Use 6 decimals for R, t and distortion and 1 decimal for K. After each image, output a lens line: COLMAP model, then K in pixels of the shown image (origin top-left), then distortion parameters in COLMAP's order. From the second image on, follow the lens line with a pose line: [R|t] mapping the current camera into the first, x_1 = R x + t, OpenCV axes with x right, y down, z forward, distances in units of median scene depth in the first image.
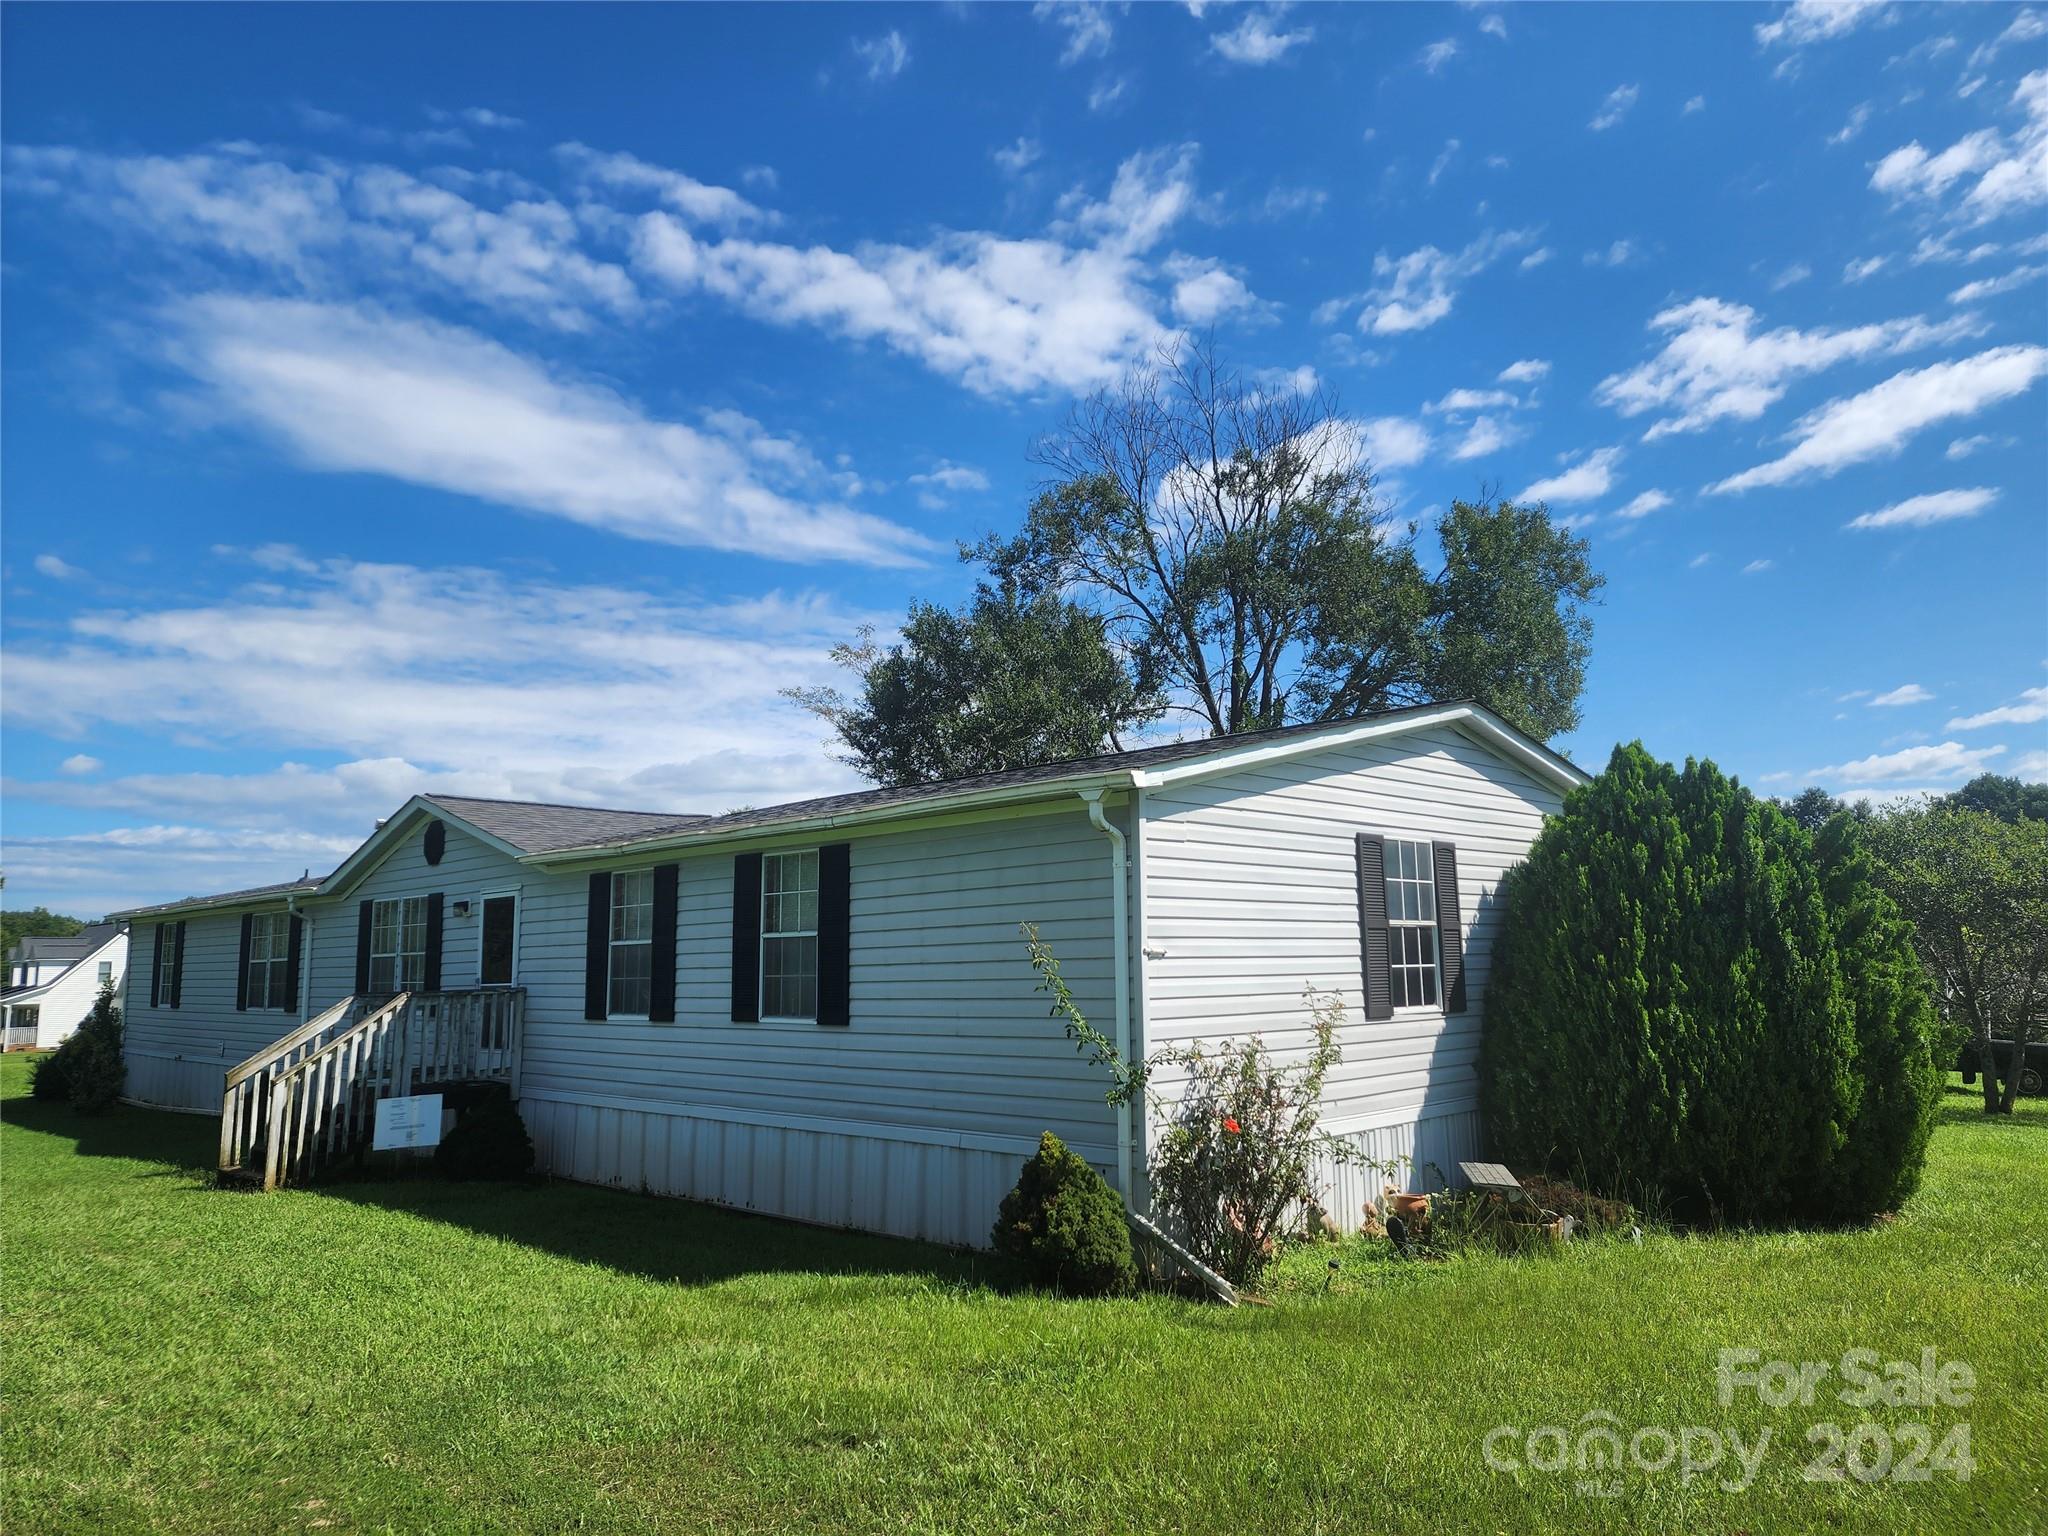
lens RADIAL K [[1342.3, 0, 1026.2], [0, 1342.3, 752.1], [0, 0, 1]] dist [0.050007, -0.038851]
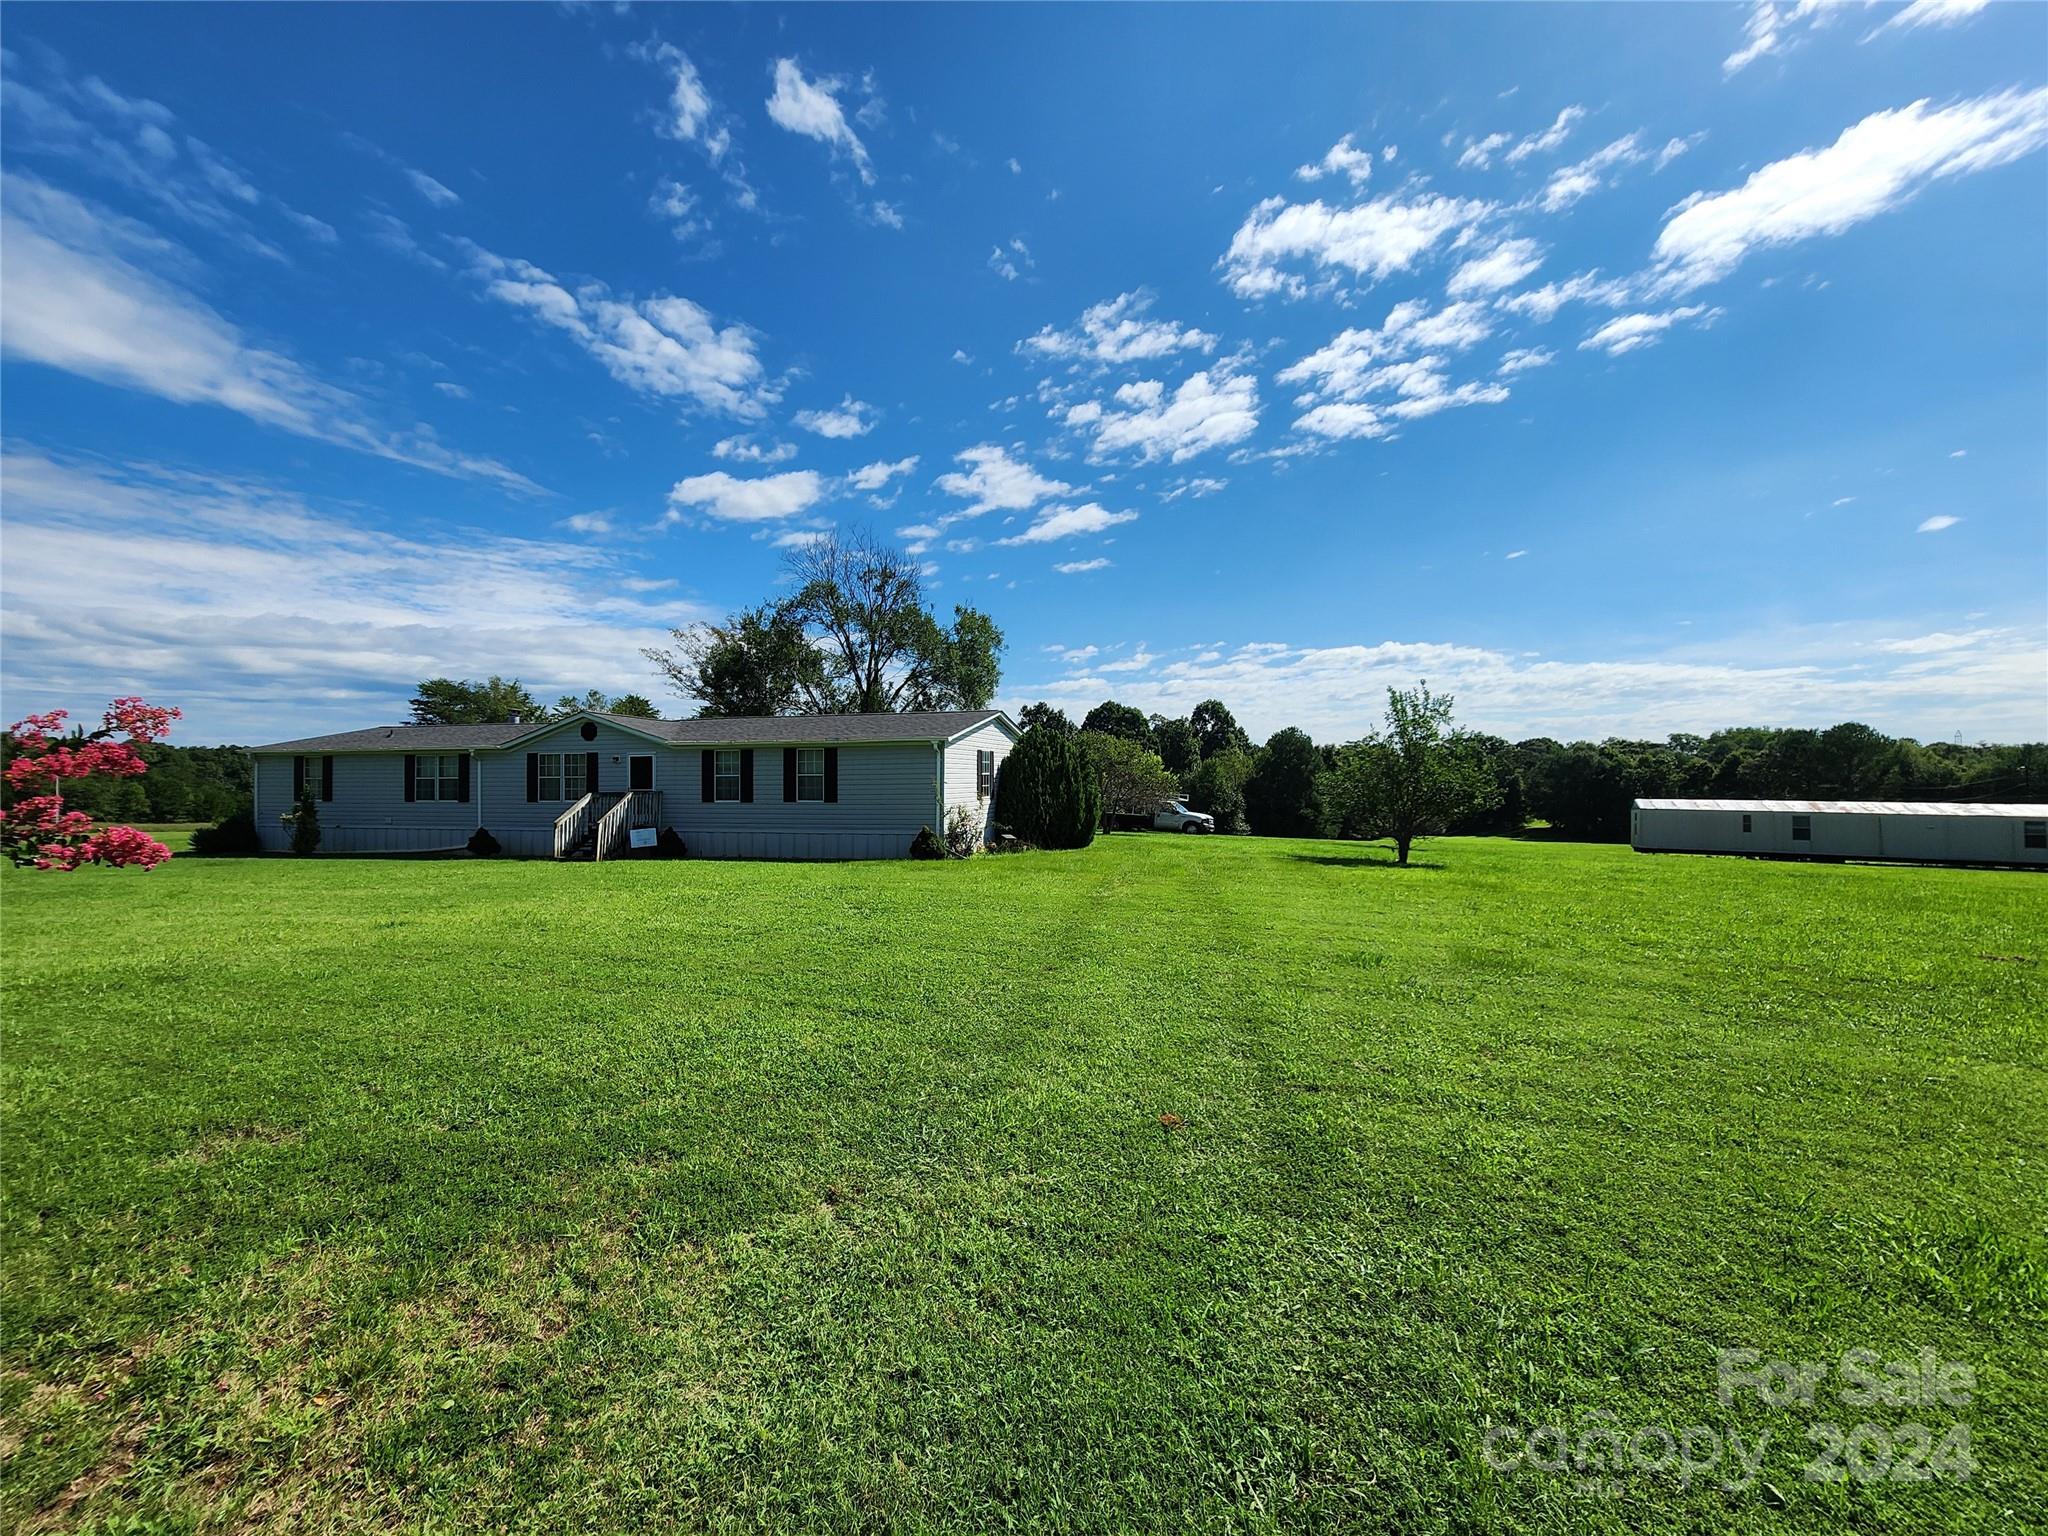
lens RADIAL K [[830.9, 0, 1026.3], [0, 830.9, 785.8], [0, 0, 1]] dist [-0.000517, 0.001082]
pose [[0.866389, 0.007503, 0.499314, -0.742016], [-0.086813, 0.986925, 0.135803, -0.155660], [-0.491767, -0.161005, 0.855712, -0.978888]]
